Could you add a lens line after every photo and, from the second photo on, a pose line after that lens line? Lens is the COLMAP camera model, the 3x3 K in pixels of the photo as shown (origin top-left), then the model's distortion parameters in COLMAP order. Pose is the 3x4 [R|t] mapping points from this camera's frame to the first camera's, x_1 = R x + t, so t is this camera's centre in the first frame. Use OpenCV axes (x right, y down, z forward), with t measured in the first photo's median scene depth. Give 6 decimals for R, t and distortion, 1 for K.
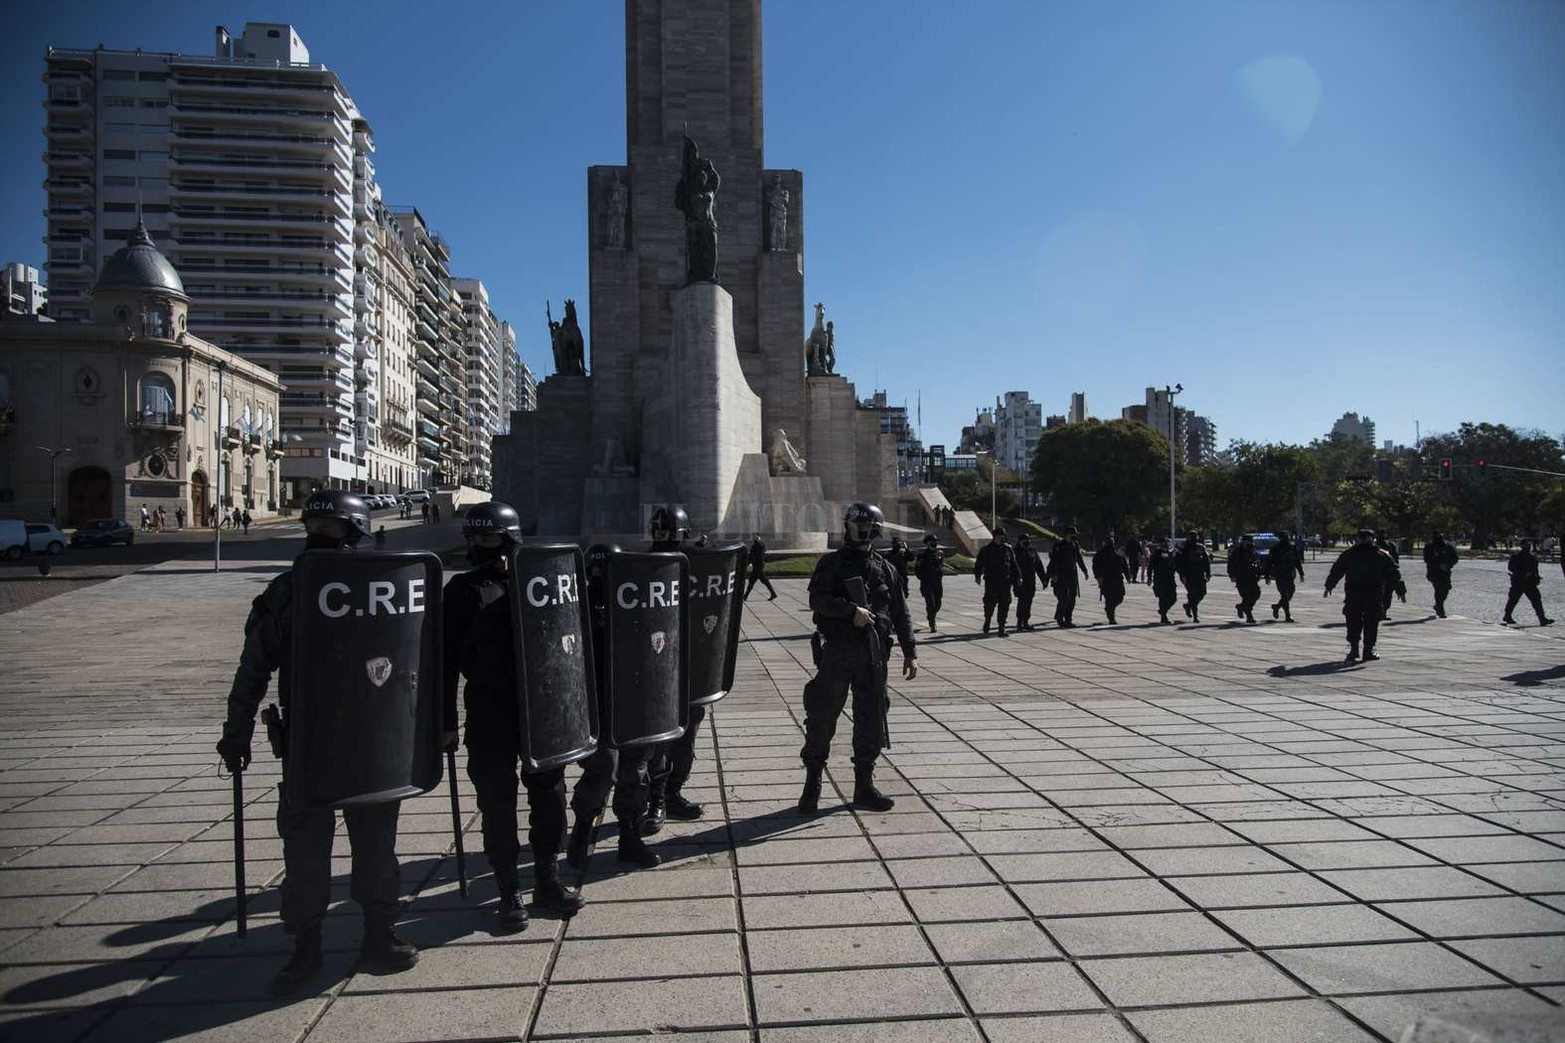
lens RADIAL K [[1045.7, 0, 789.7], [0, 1045.7, 528.0], [0, 0, 1]] dist [0.004794, -0.003932]
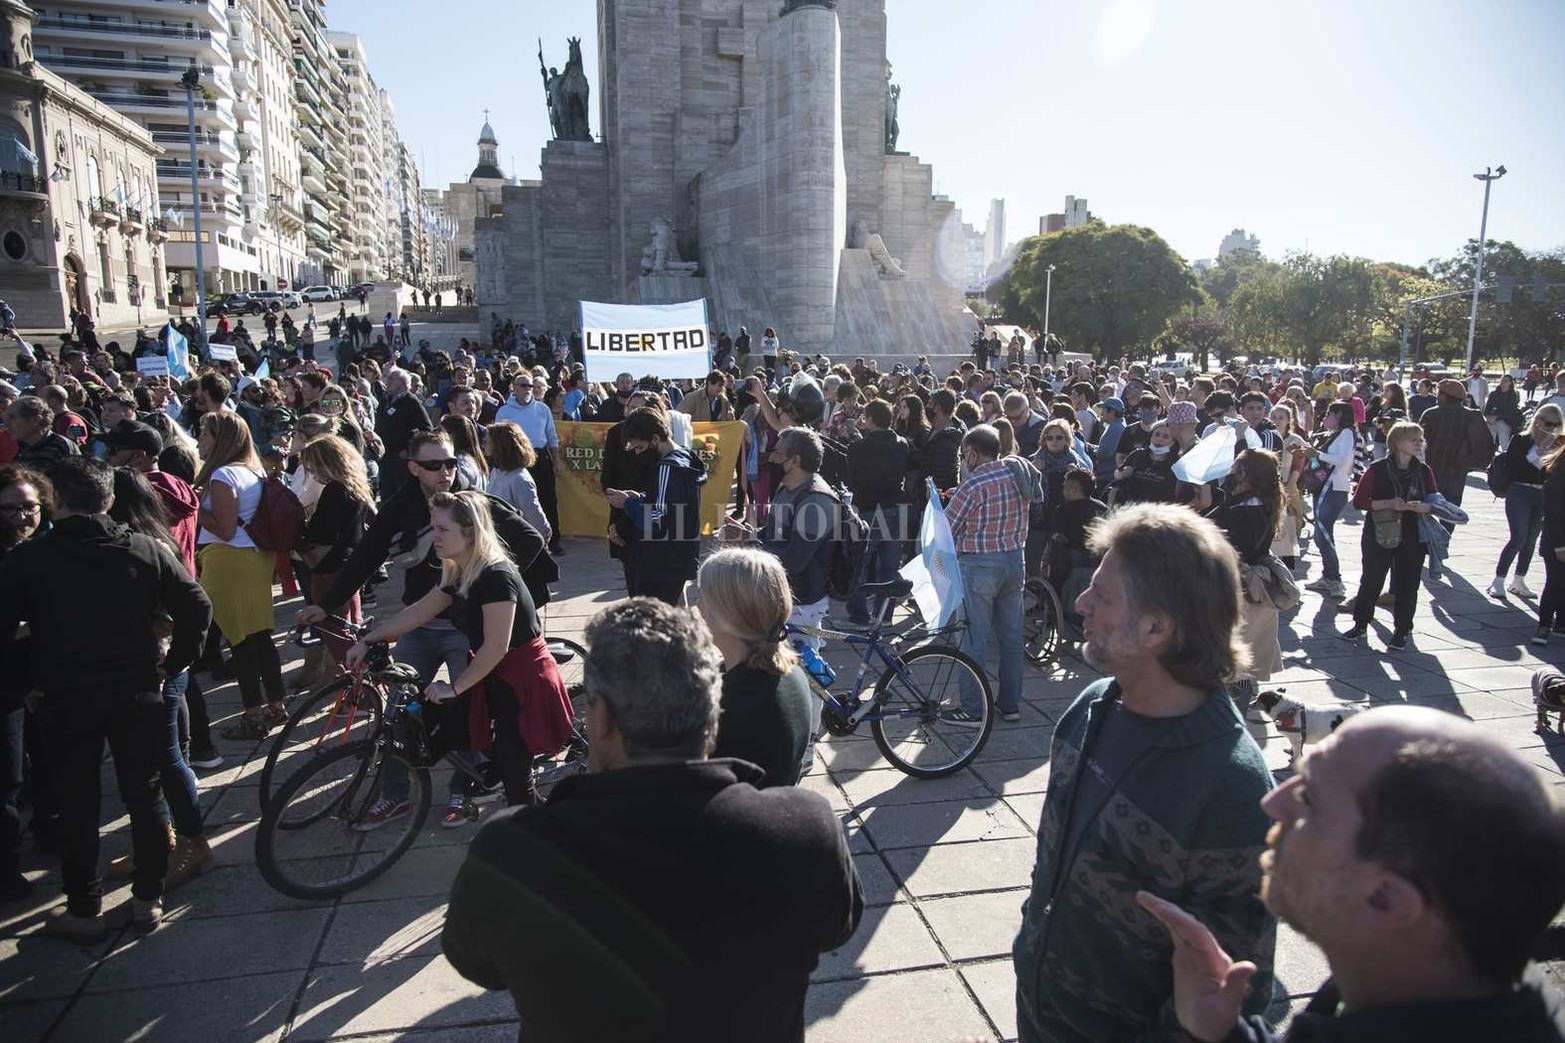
lens RADIAL K [[1045.7, 0, 787.3], [0, 1045.7, 533.2], [0, 0, 1]] dist [0.004794, -0.003932]
pose [[0.993197, -0.004433, 0.116362, -0.108009], [-0.017151, 0.982809, 0.183826, -0.003055], [-0.115177, -0.184571, 0.976047, 0.121690]]
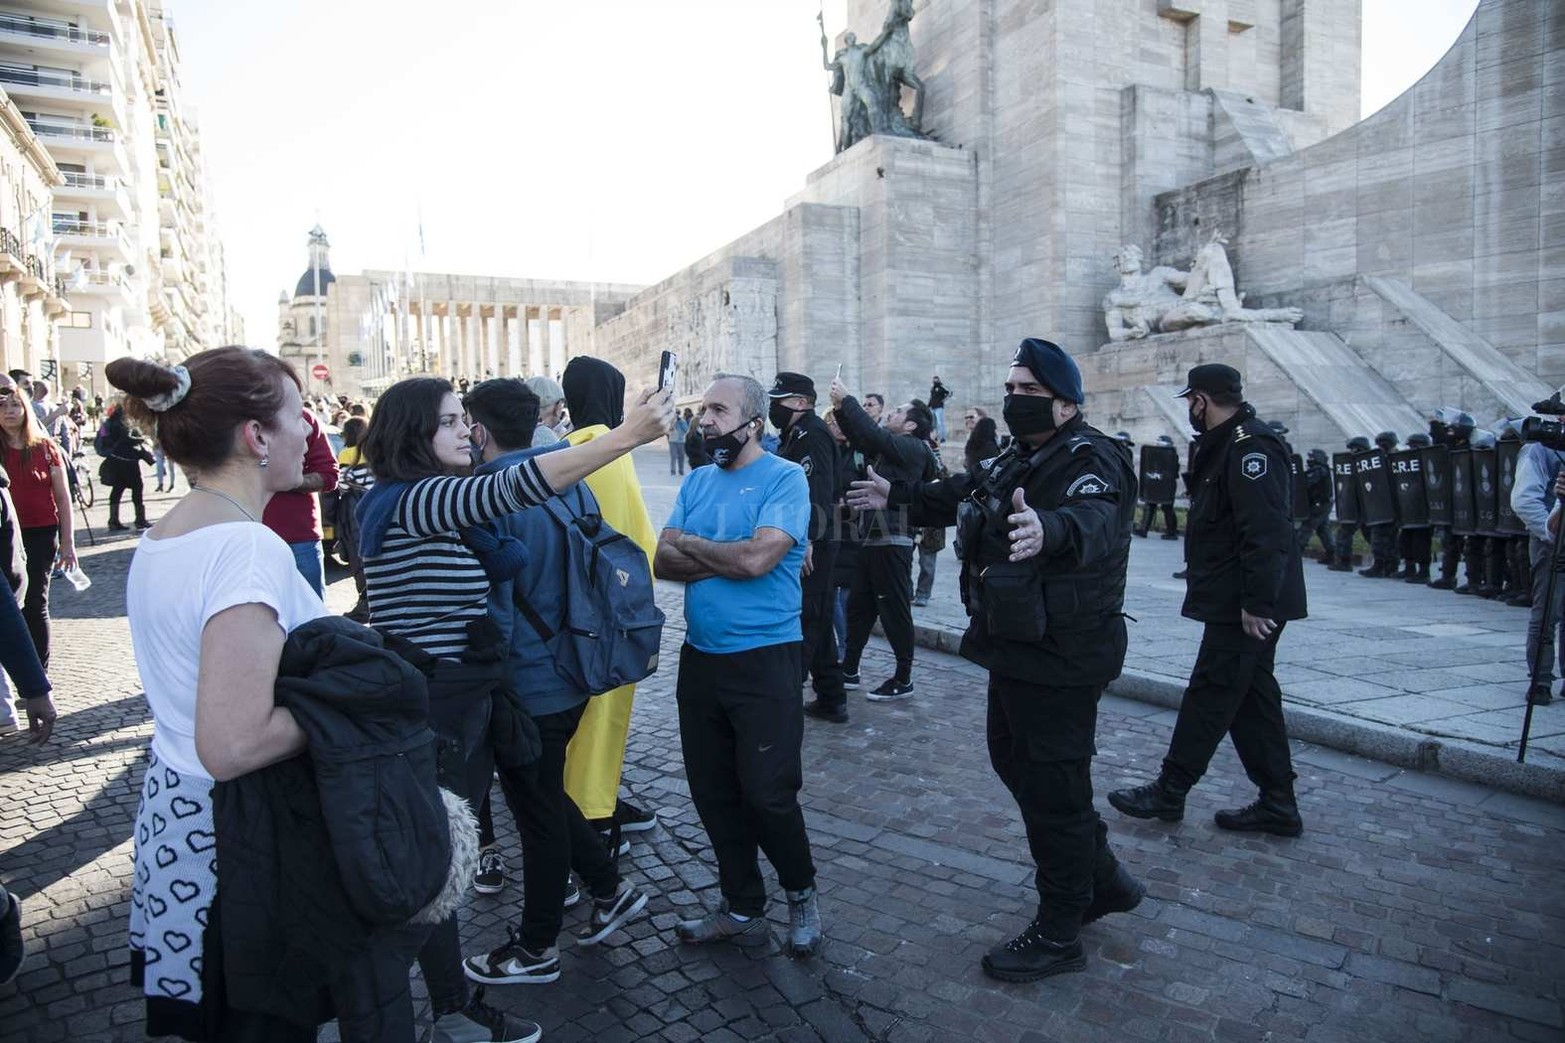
lens RADIAL K [[1045.7, 0, 793.2], [0, 1045.7, 527.8], [0, 0, 1]] dist [0.004794, -0.003932]
pose [[0.948360, -0.025270, 0.316187, -0.312983], [0.003535, 0.997602, 0.069126, 0.002847], [-0.317175, -0.064439, 0.946175, 0.393847]]
